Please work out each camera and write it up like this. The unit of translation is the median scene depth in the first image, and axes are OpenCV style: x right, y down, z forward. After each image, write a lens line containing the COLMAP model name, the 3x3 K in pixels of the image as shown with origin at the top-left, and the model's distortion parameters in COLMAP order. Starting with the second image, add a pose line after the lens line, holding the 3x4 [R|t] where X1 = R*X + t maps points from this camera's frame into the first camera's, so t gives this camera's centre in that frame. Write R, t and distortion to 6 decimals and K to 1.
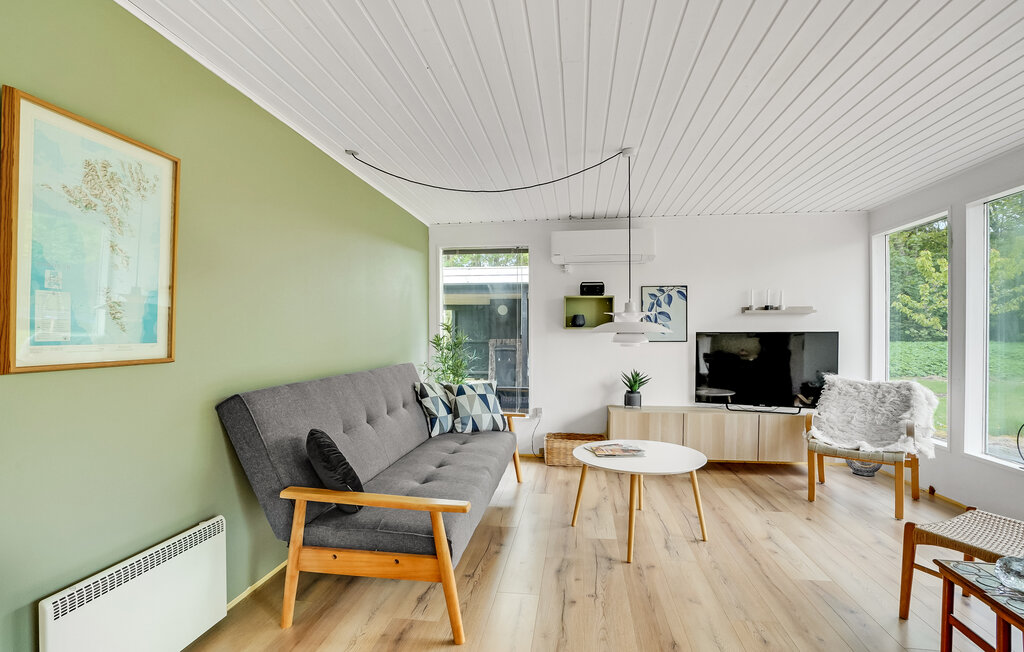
lens RADIAL K [[463.1, 0, 504.2], [0, 463.1, 326.9], [0, 0, 1]] dist [-0.043281, 0.002806]
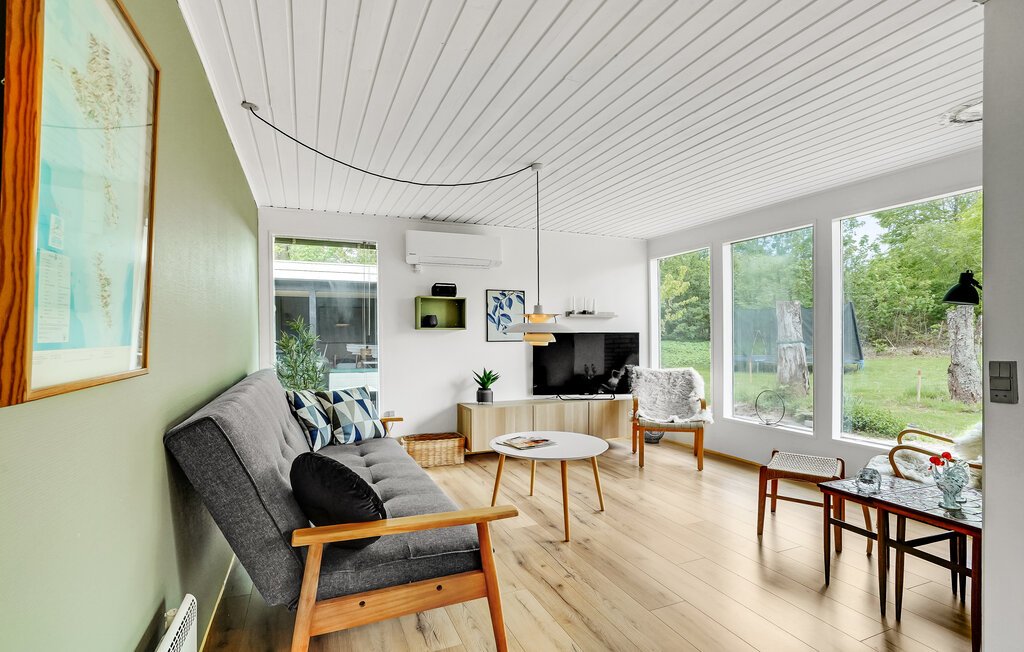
lens RADIAL K [[463.1, 0, 471.7], [0, 463.1, 323.6], [0, 0, 1]] dist [-0.043281, 0.002806]
pose [[0.873767, 0.011490, 0.486208, -0.304769], [-0.006178, 0.999902, -0.012526, 0.004728], [-0.486305, 0.007941, 0.873753, 0.092844]]
